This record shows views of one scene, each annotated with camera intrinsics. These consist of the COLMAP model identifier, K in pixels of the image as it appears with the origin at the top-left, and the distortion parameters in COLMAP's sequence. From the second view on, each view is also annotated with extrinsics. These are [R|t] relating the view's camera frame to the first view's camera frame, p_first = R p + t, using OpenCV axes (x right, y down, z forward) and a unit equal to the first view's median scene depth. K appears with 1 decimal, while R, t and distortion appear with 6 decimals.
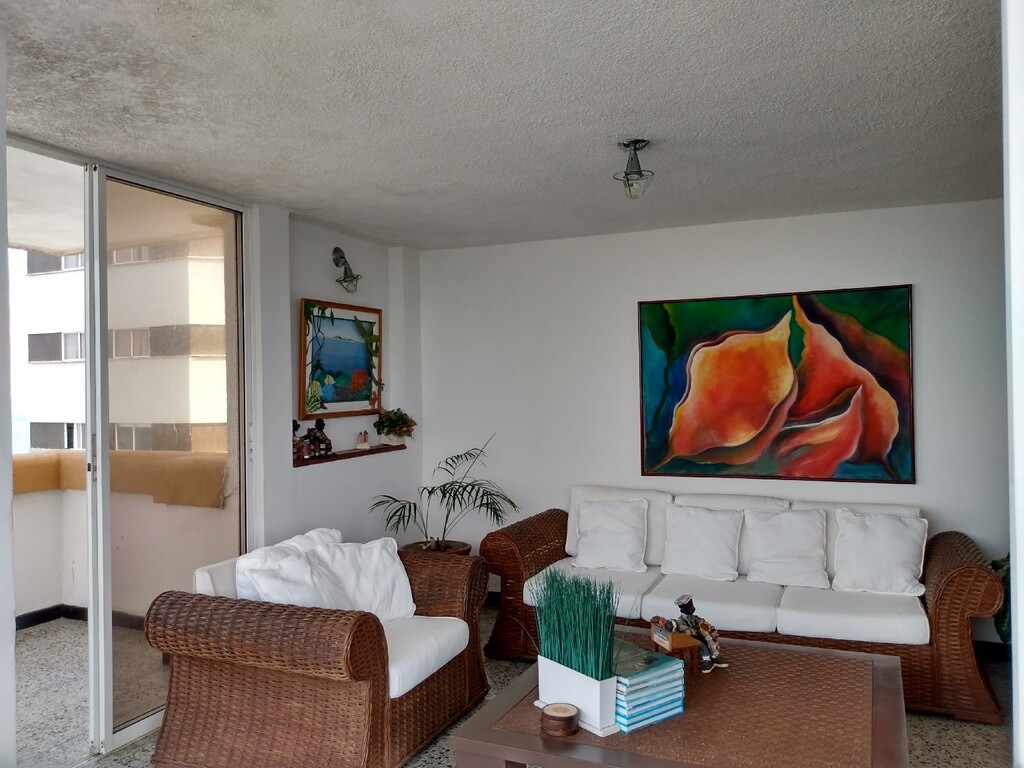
lens RADIAL K [[791.8, 0, 508.9], [0, 791.8, 381.5], [0, 0, 1]] dist [0.052124, -0.077796]
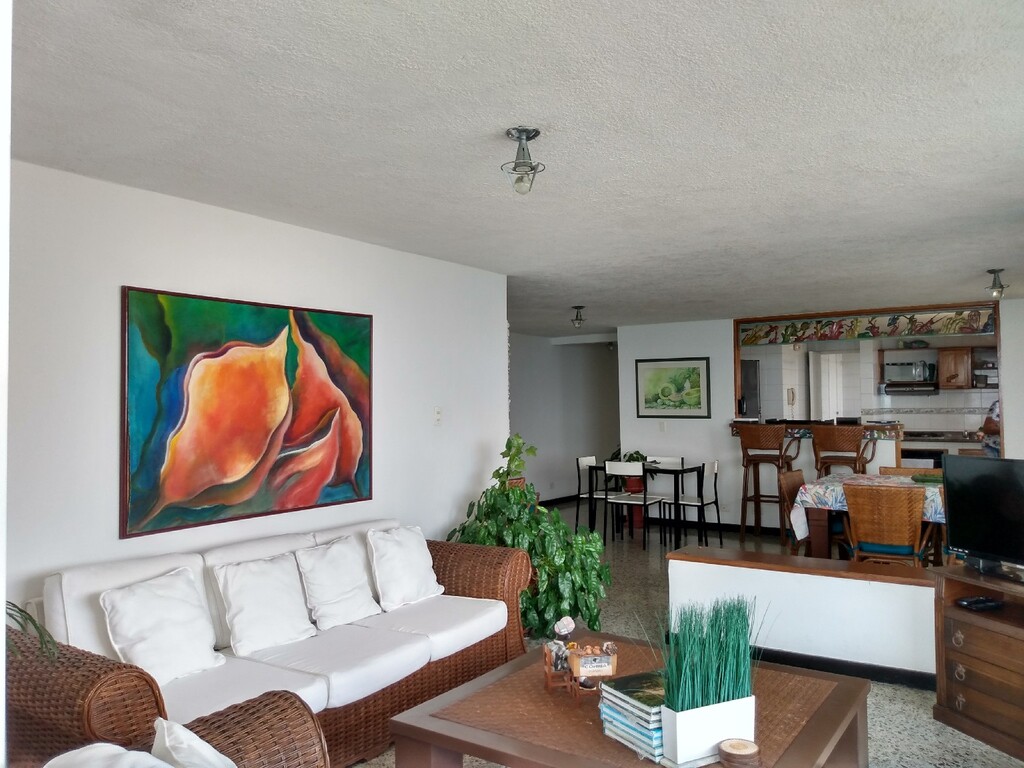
lens RADIAL K [[791.8, 0, 508.9], [0, 791.8, 381.5], [0, 0, 1]] dist [0.052124, -0.077796]
pose [[0.179079, 0.039465, 0.983043, -0.486011], [0.003019, 0.999168, -0.040663, 0.012475], [-0.983830, 0.010250, 0.178811, 0.583027]]
